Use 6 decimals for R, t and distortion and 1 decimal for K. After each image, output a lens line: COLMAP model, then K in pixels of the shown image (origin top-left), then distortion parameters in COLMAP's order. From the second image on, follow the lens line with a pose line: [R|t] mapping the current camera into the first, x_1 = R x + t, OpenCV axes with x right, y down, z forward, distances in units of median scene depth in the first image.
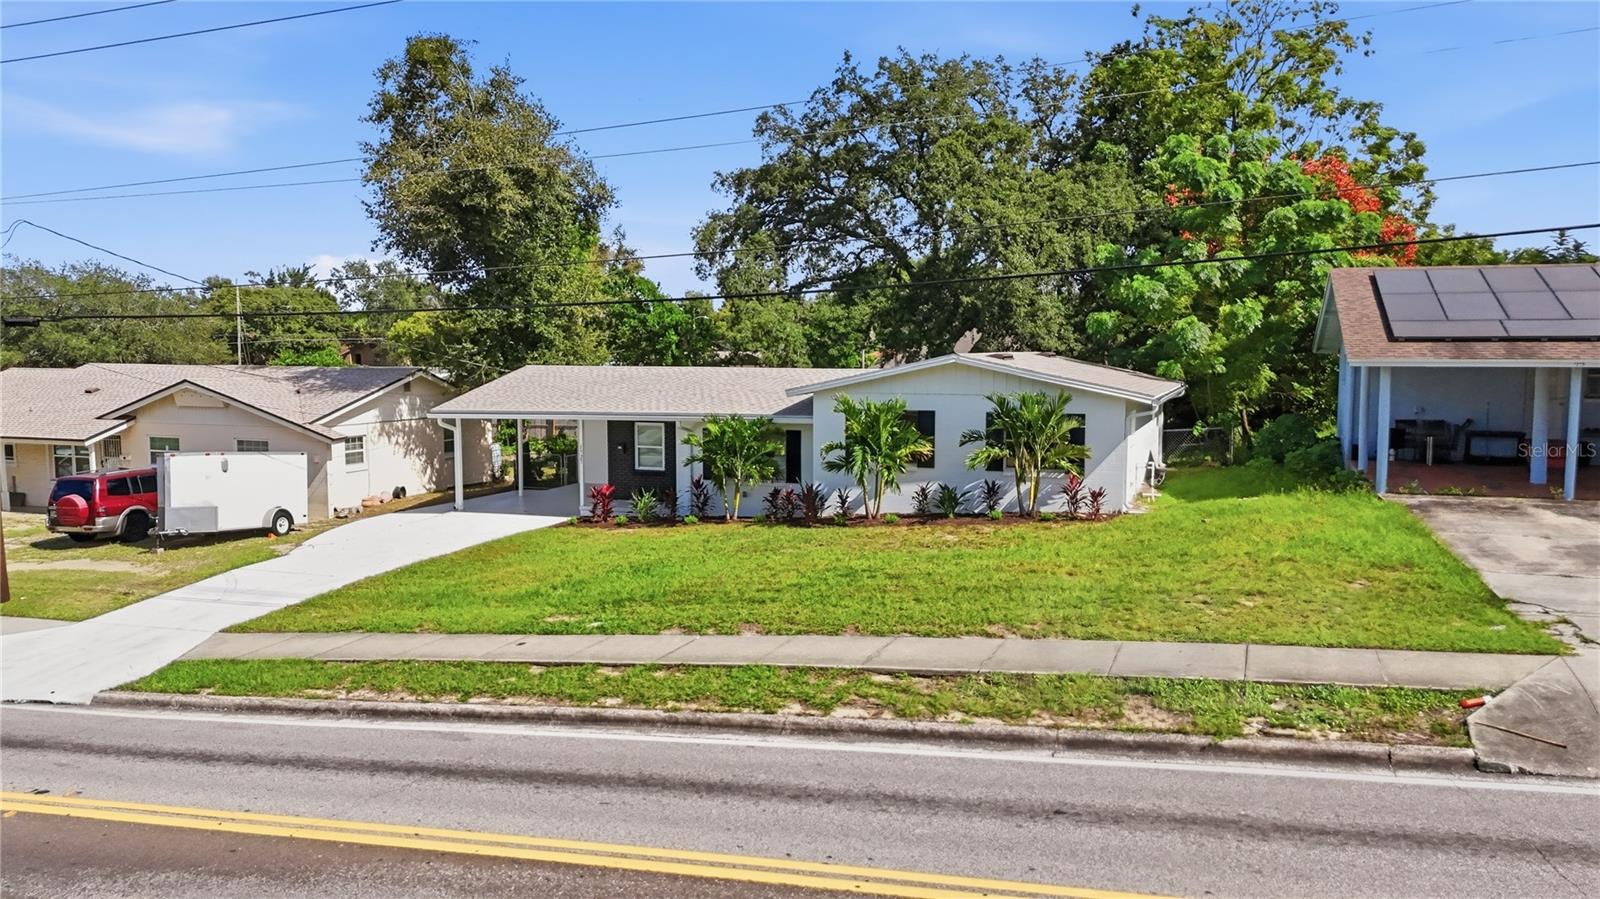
lens RADIAL K [[1169.5, 0, 809.1], [0, 1169.5, 451.2], [0, 0, 1]] dist [0.081059, -0.078251]
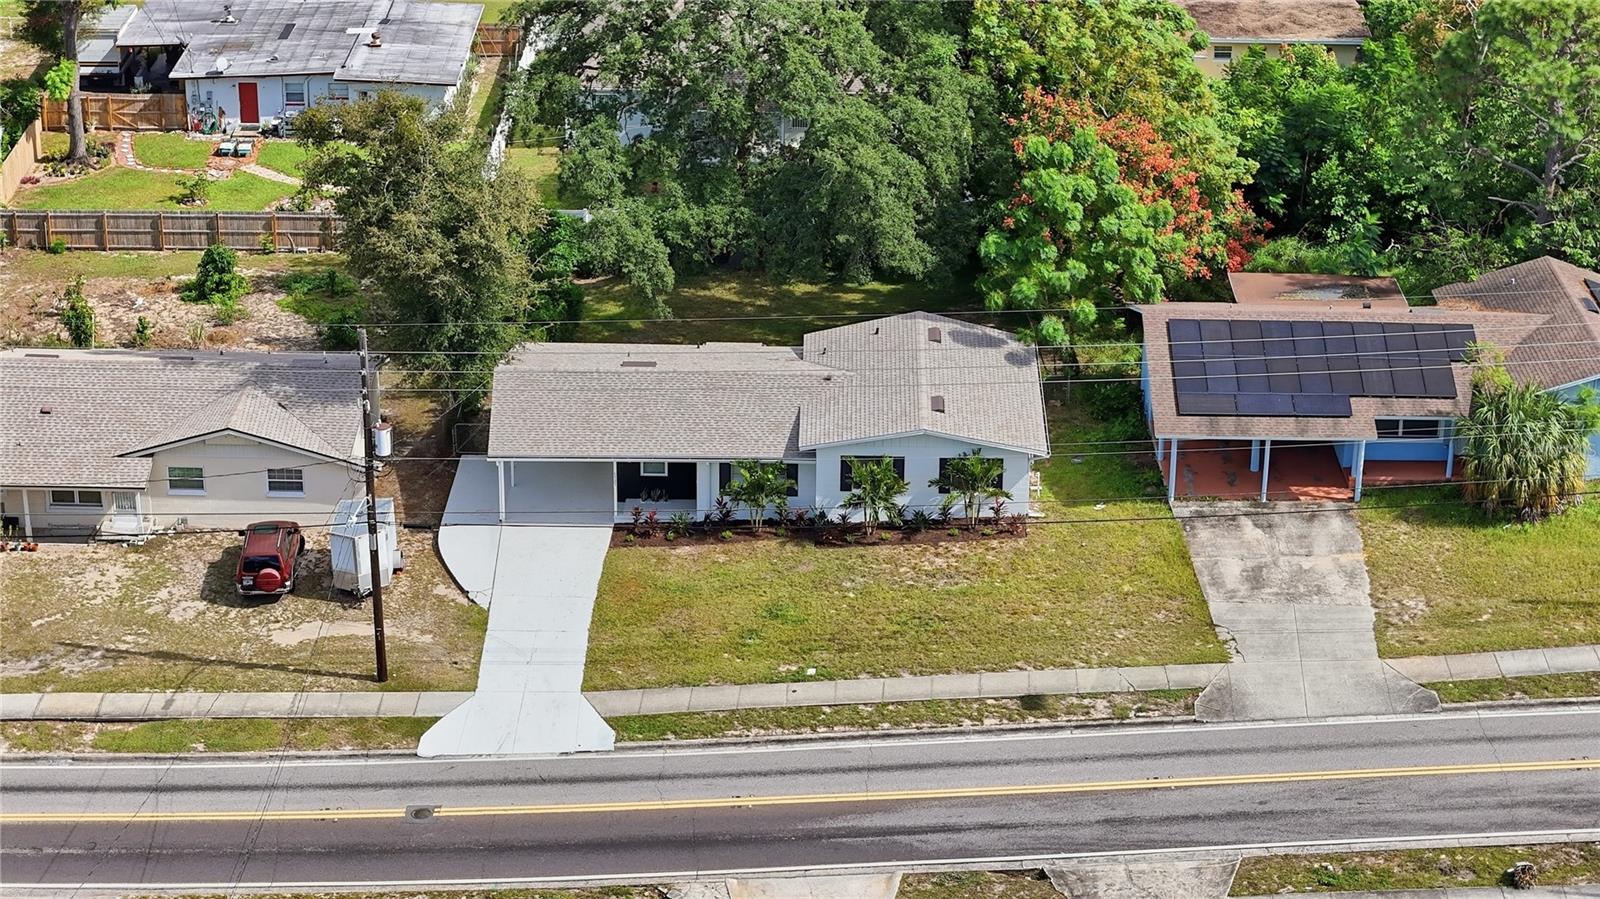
lens RADIAL K [[3227.1, 0, 800.0], [0, 3227.1, 449.5], [0, 0, 1]] dist [-0.153276, 0.177594]
pose [[0.943181, -0.127632, 0.306788, -1.443317], [0.021972, 0.945223, 0.325686, -1.564483], [-0.331551, -0.300440, 0.894321, -2.958611]]
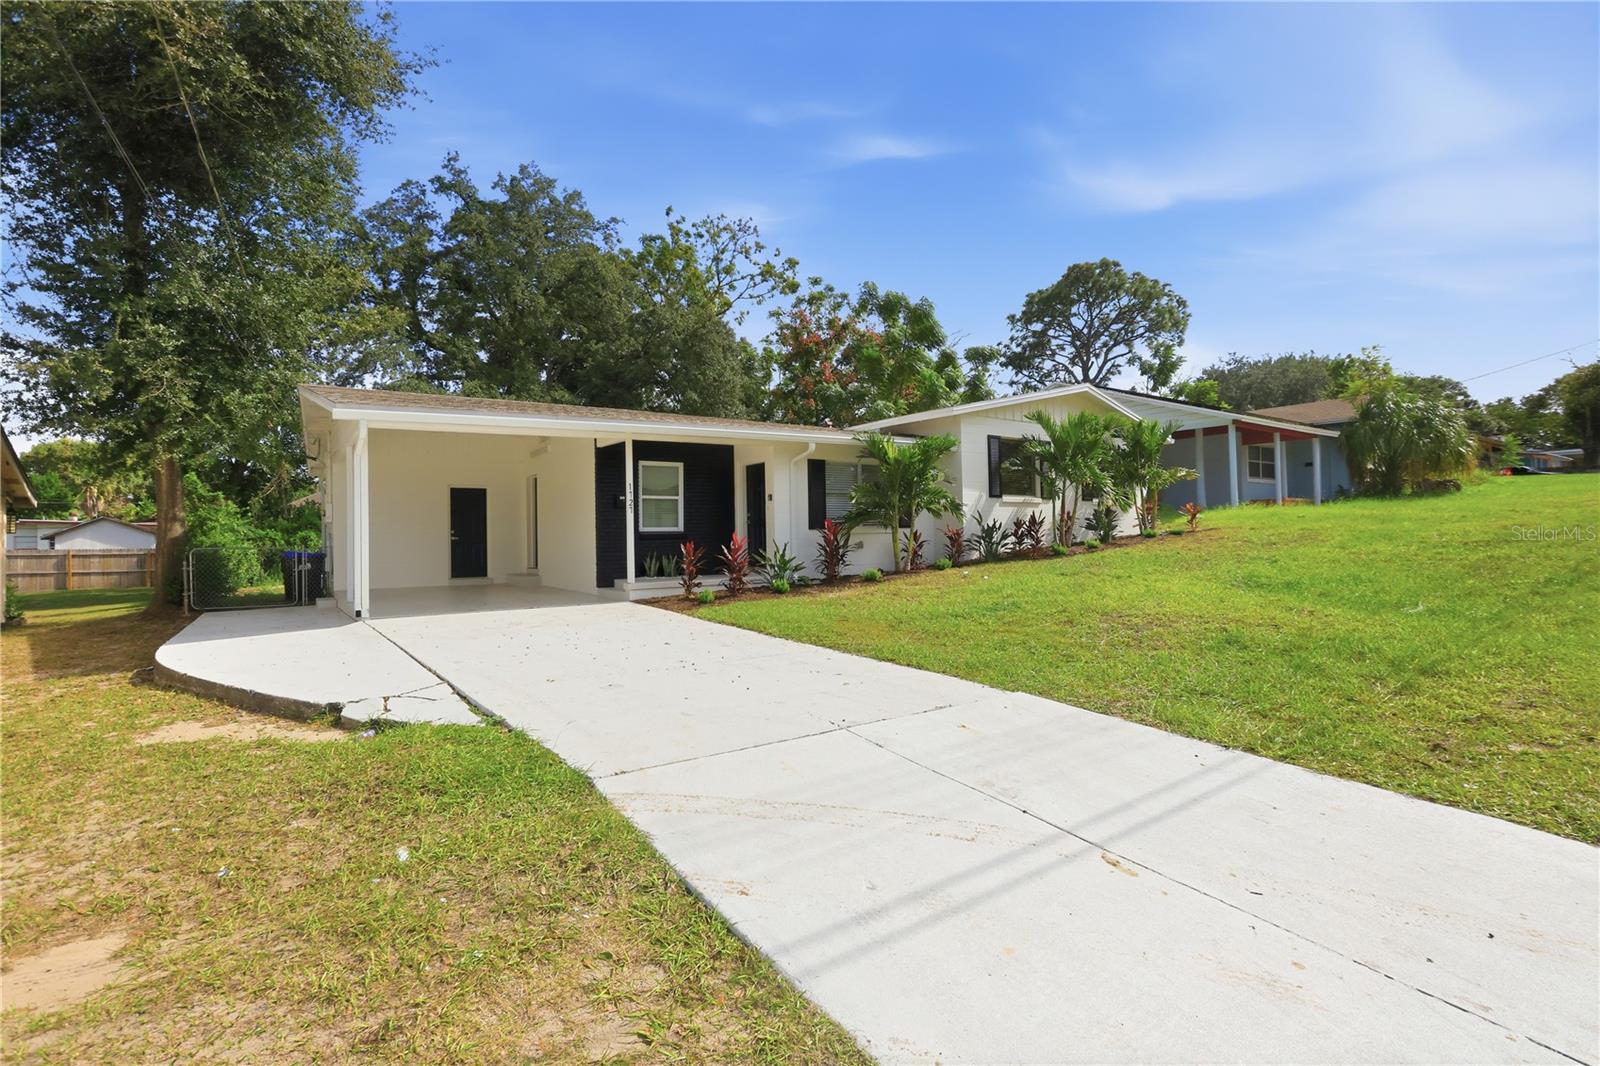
lens RADIAL K [[721.7, 0, 736.8], [0, 721.7, 540.8], [0, 0, 1]] dist [-0.001158, -0.000117]
pose [[0.594663, -0.007118, 0.803943, -0.623557], [0.088144, 0.994510, -0.056394, 0.068240], [-0.799128, 0.104398, 0.592026, 0.975234]]
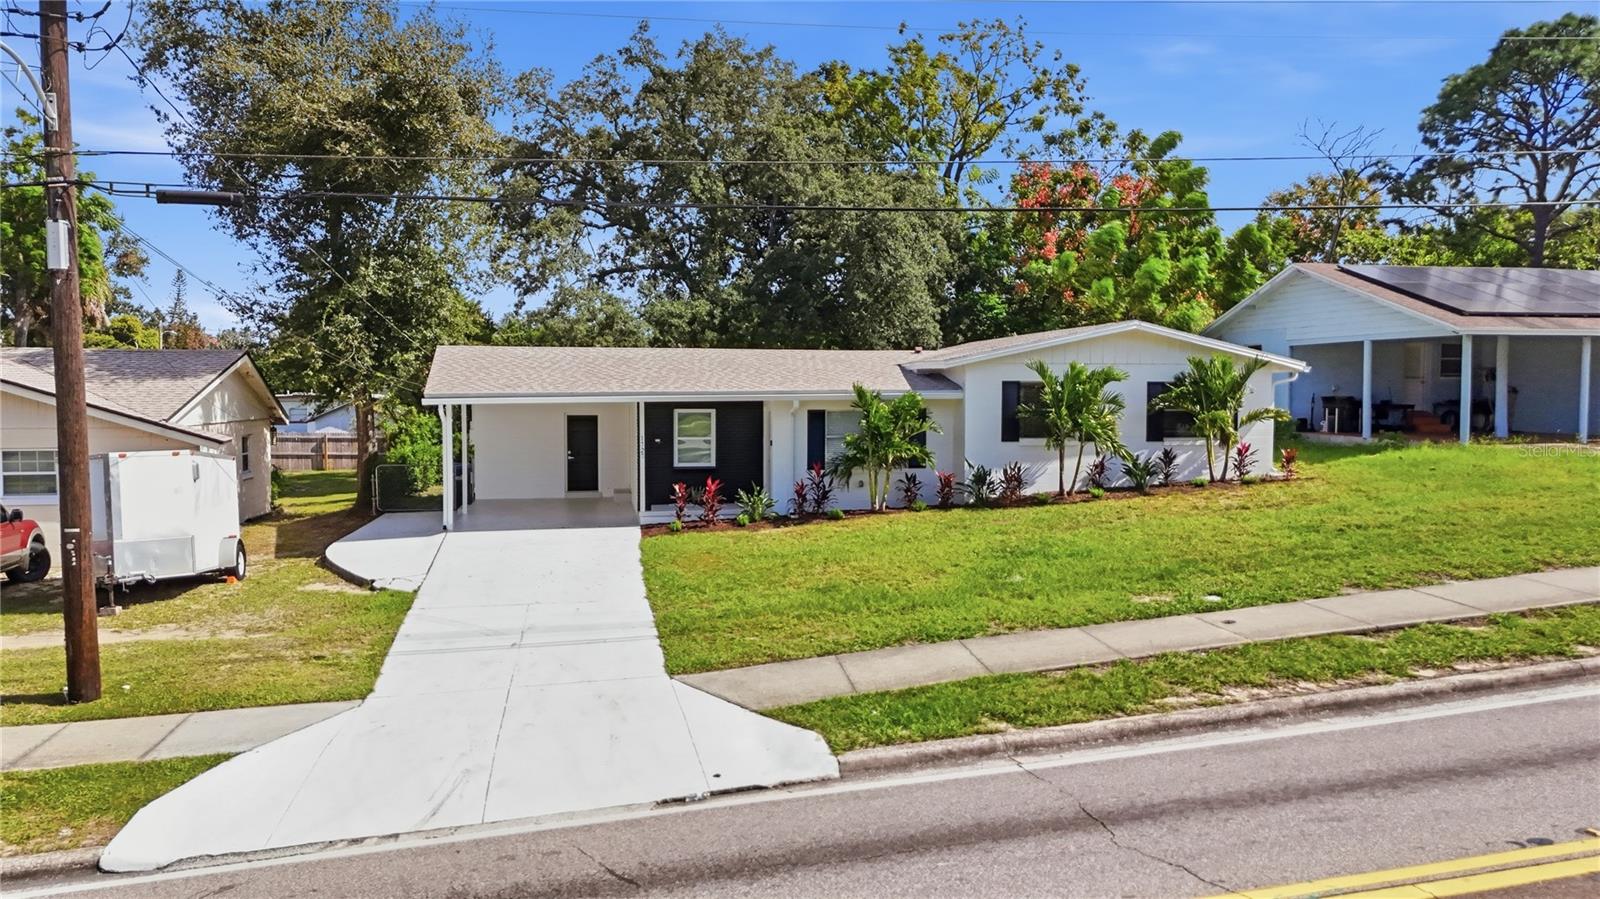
lens RADIAL K [[1169.5, 0, 809.1], [0, 1169.5, 451.2], [0, 0, 1]] dist [0.081059, -0.078251]
pose [[0.852510, -0.026740, 0.522027, -0.683930], [0.046889, 0.998577, -0.025422, 0.041267], [-0.520604, 0.046150, 0.852550, 0.345996]]
